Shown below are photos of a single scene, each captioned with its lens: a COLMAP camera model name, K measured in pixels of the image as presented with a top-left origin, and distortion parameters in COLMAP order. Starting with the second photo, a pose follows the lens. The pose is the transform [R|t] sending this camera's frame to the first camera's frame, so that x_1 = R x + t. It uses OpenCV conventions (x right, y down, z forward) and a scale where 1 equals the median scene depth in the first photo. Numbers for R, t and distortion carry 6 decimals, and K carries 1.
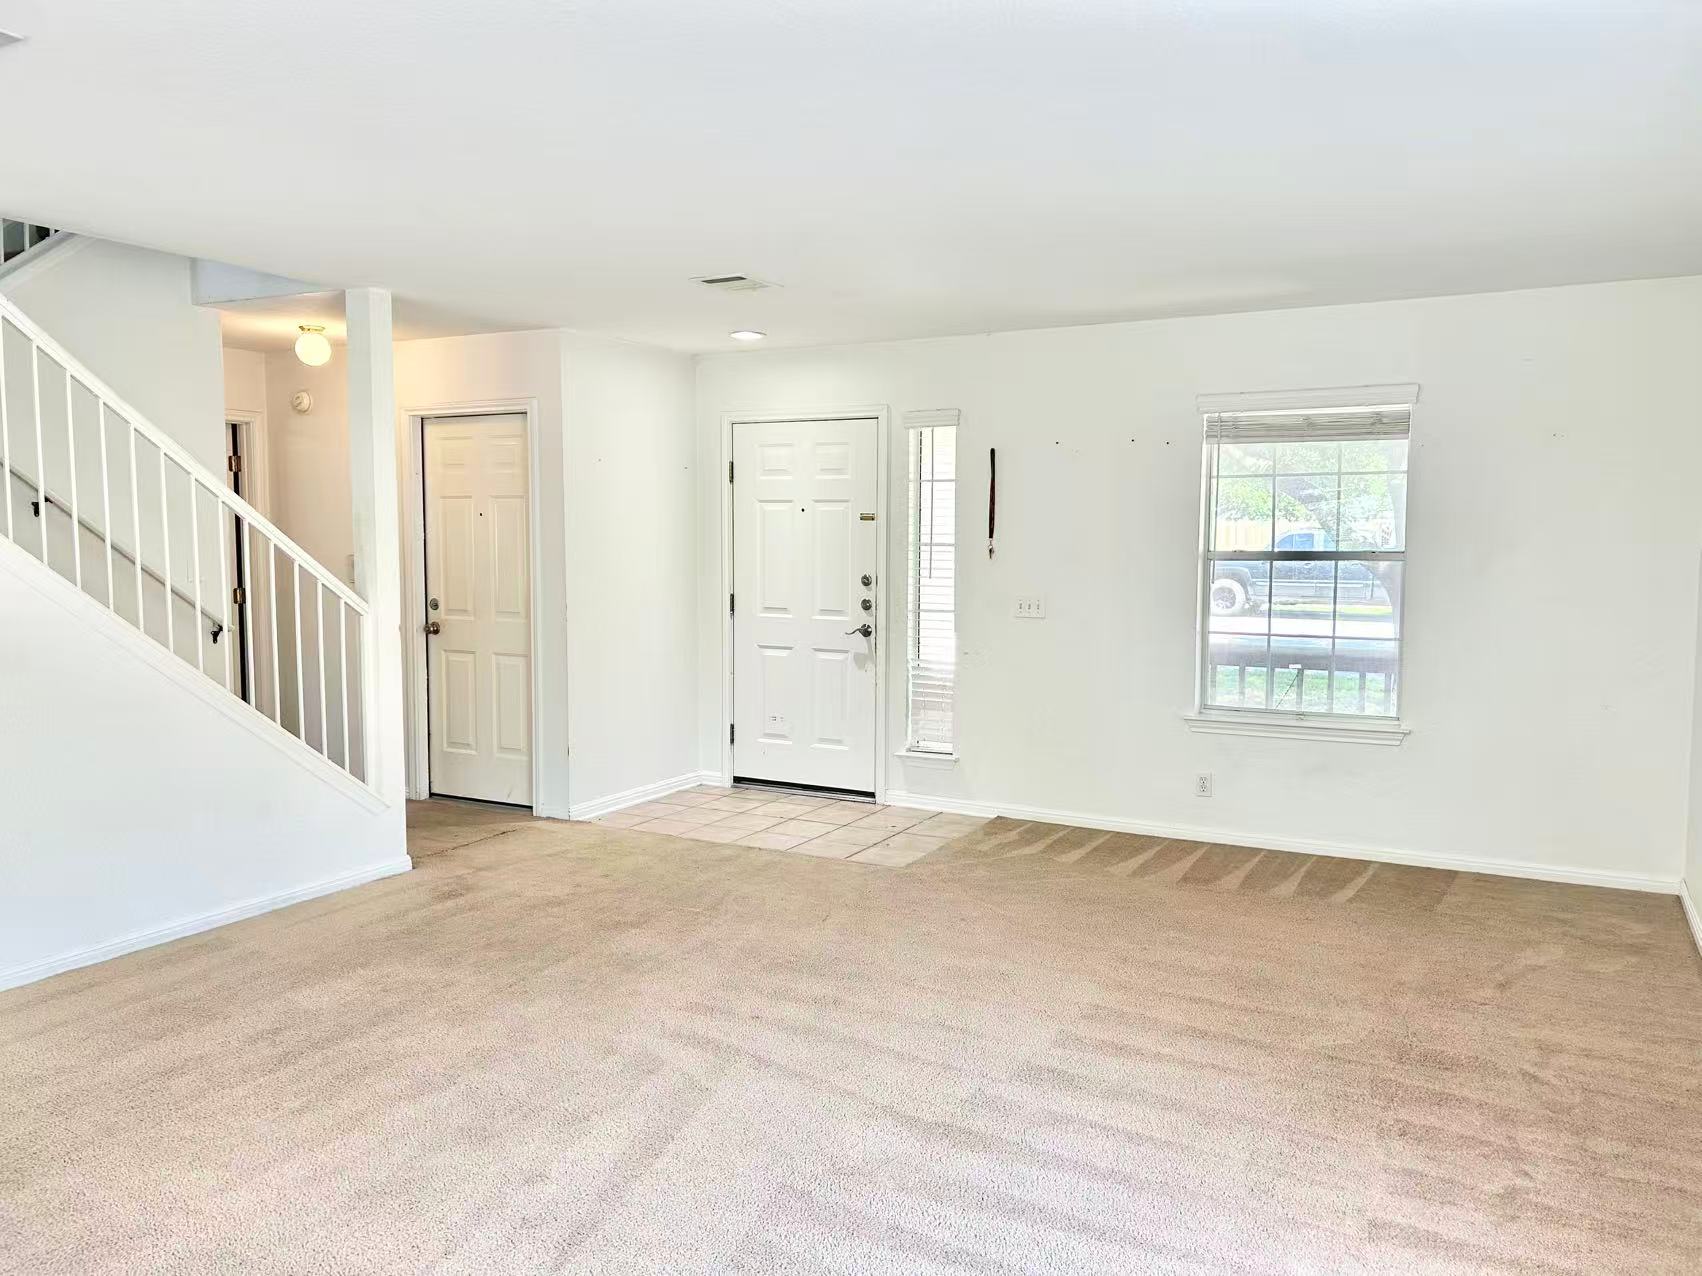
lens RADIAL K [[1271.3, 0, 852.4], [0, 1271.3, 636.6], [0, 0, 1]] dist [0.054705, -0.071331]
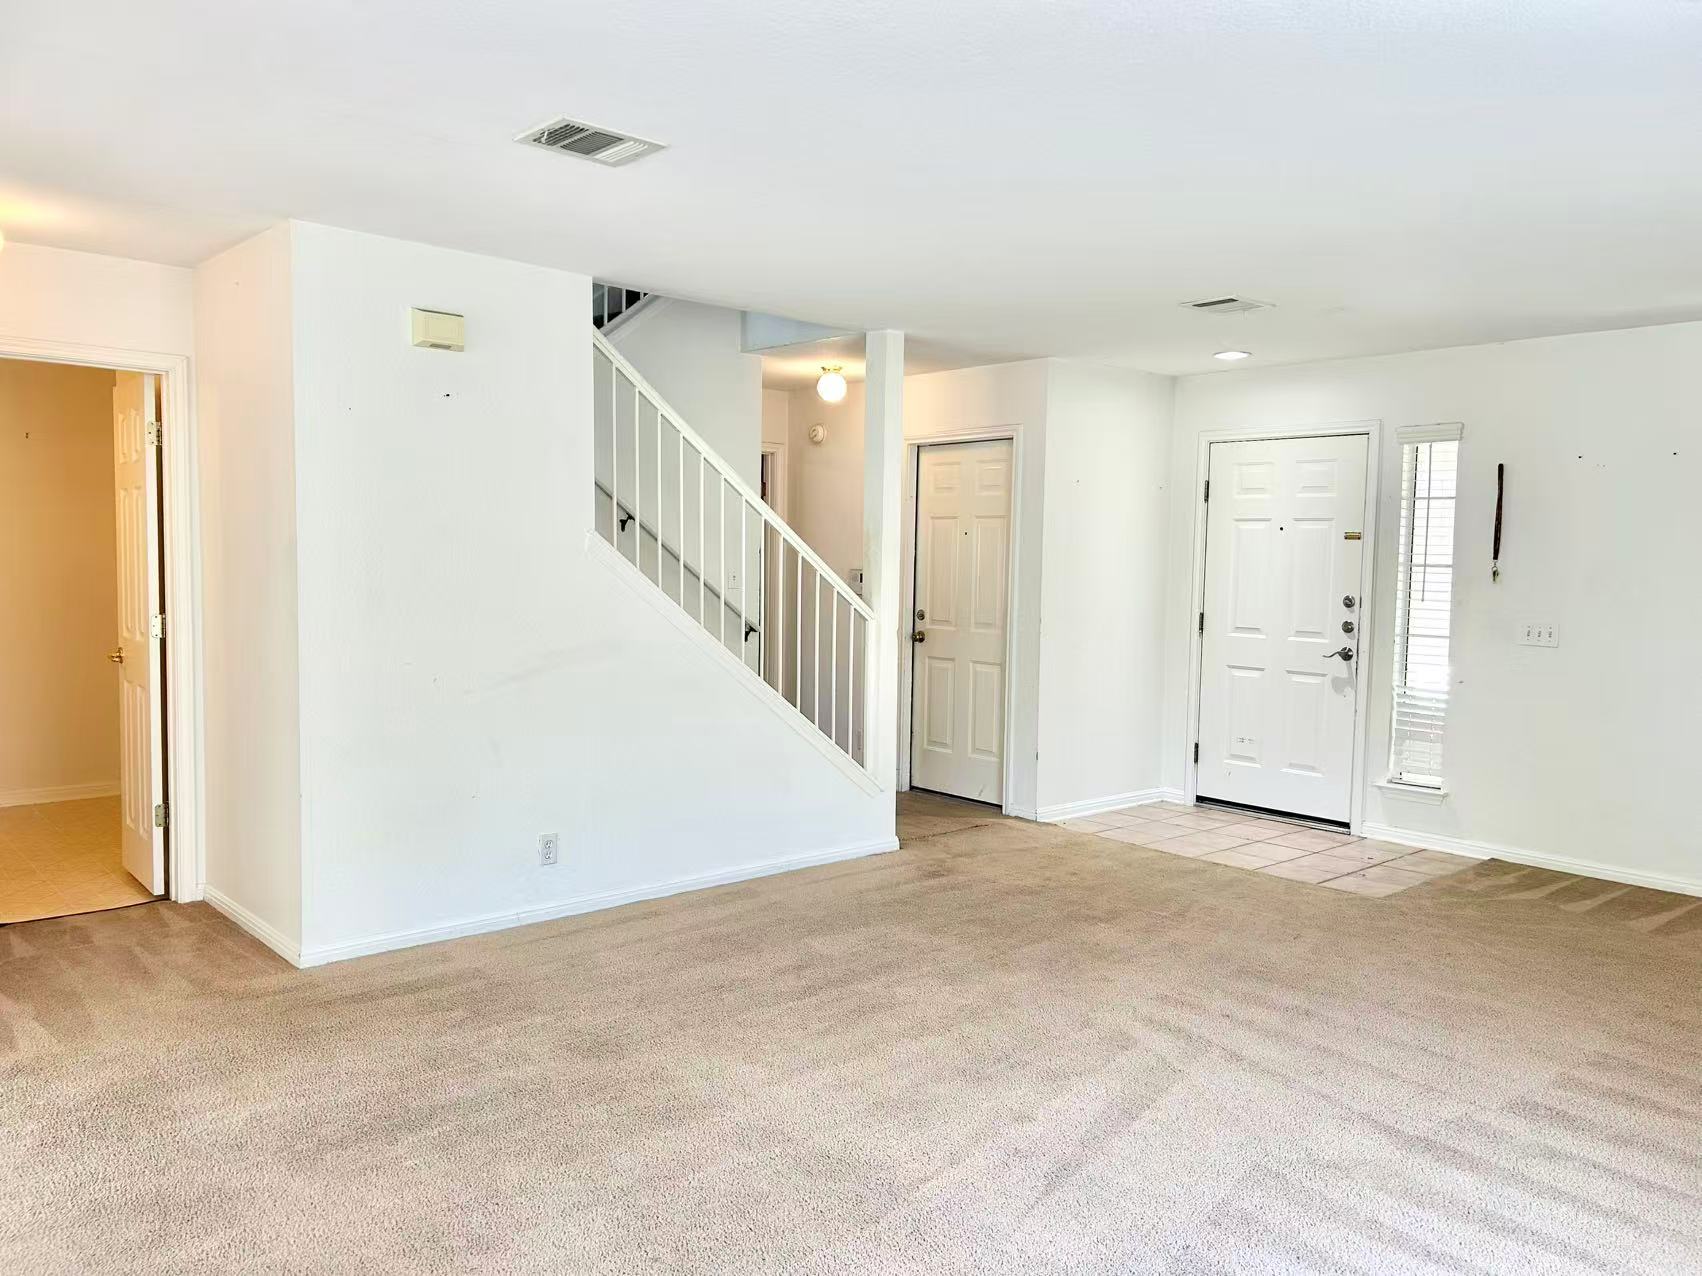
lens RADIAL K [[1271.3, 0, 847.6], [0, 1271.3, 645.8], [0, 0, 1]] dist [0.054705, -0.071331]
pose [[0.937777, 0.037064, -0.345254, -0.011183], [-0.041388, 0.999130, -0.005160, 0.012094], [0.344762, 0.019128, 0.938495, -0.055293]]
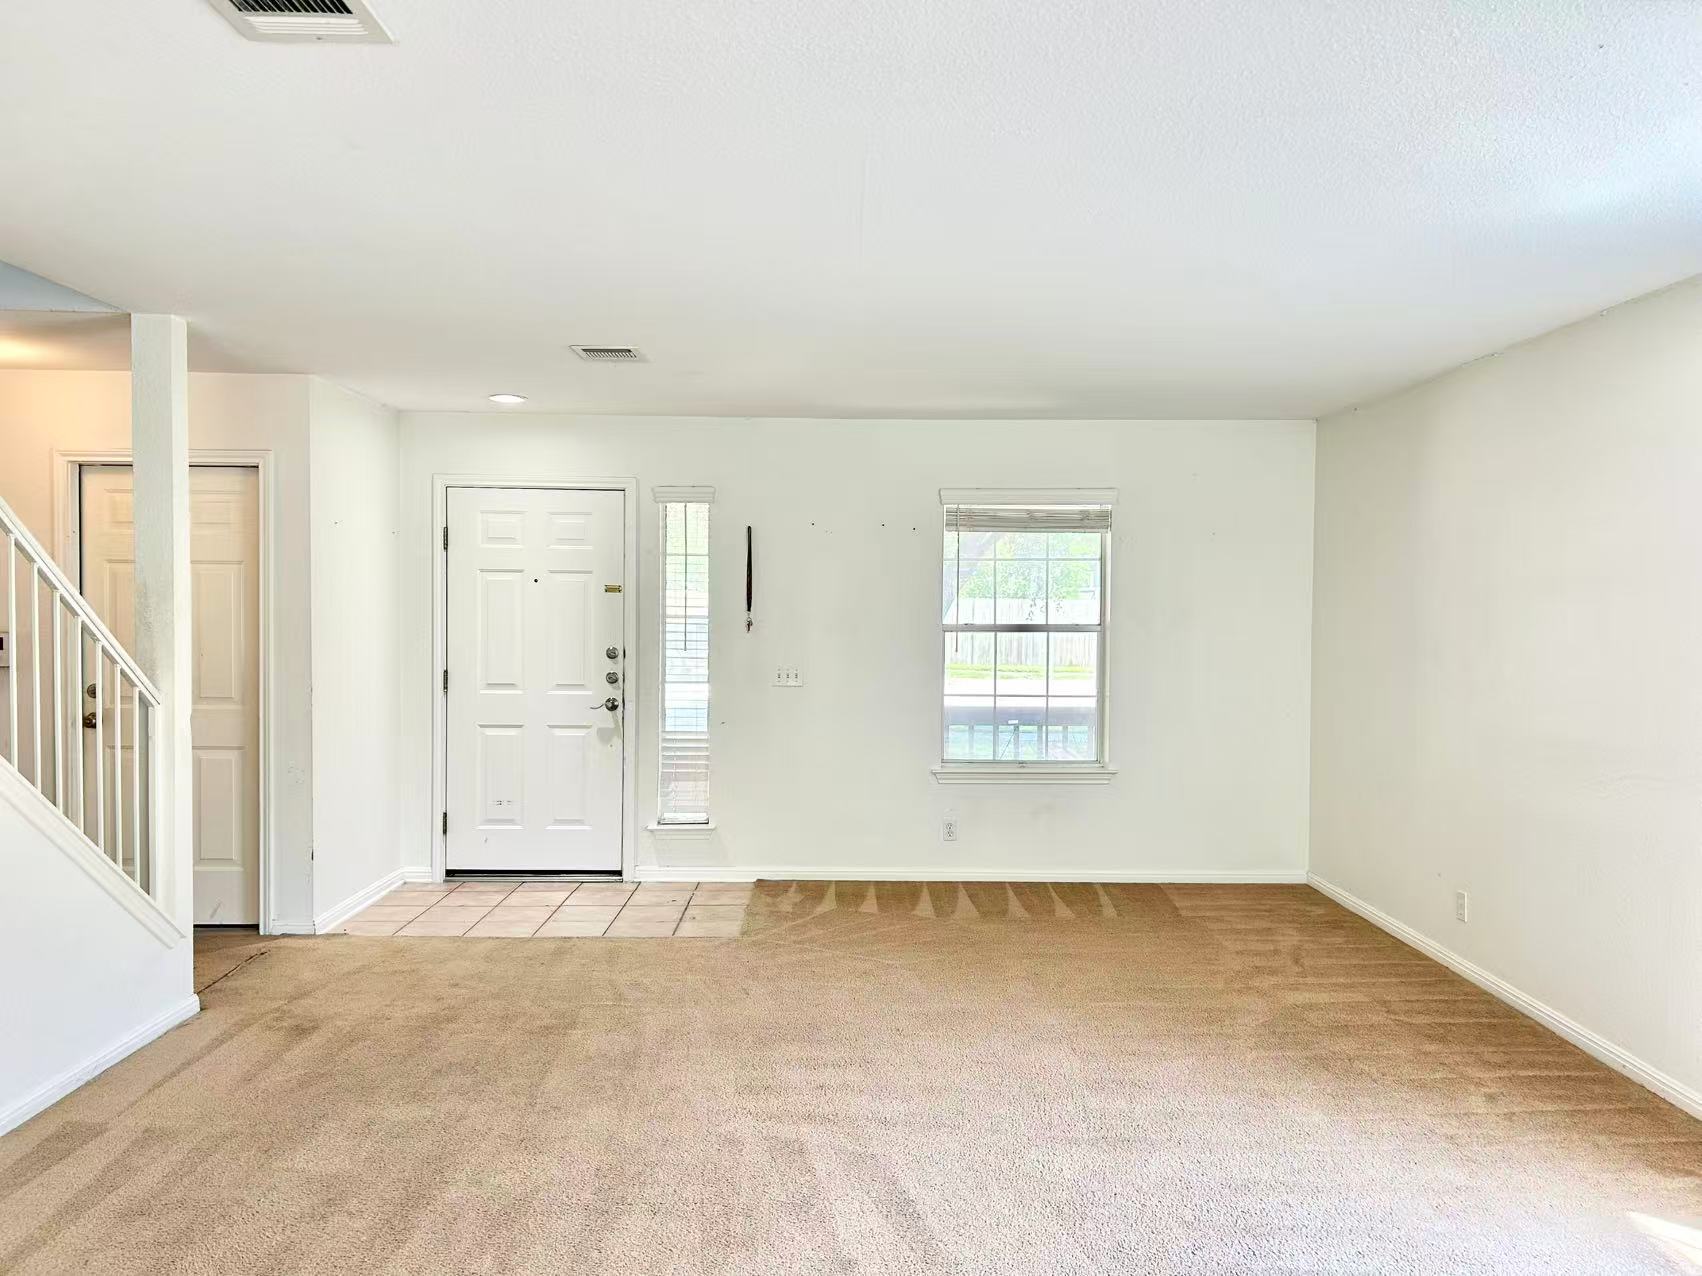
lens RADIAL K [[1271.3, 0, 869.1], [0, 1271.3, 636.6], [0, 0, 1]] dist [0.054705, -0.071331]
pose [[0.873609, -0.007228, 0.486575, -0.365794], [0.032979, 0.998470, -0.044380, -0.008536], [-0.485510, 0.054818, 0.872511, 0.051838]]
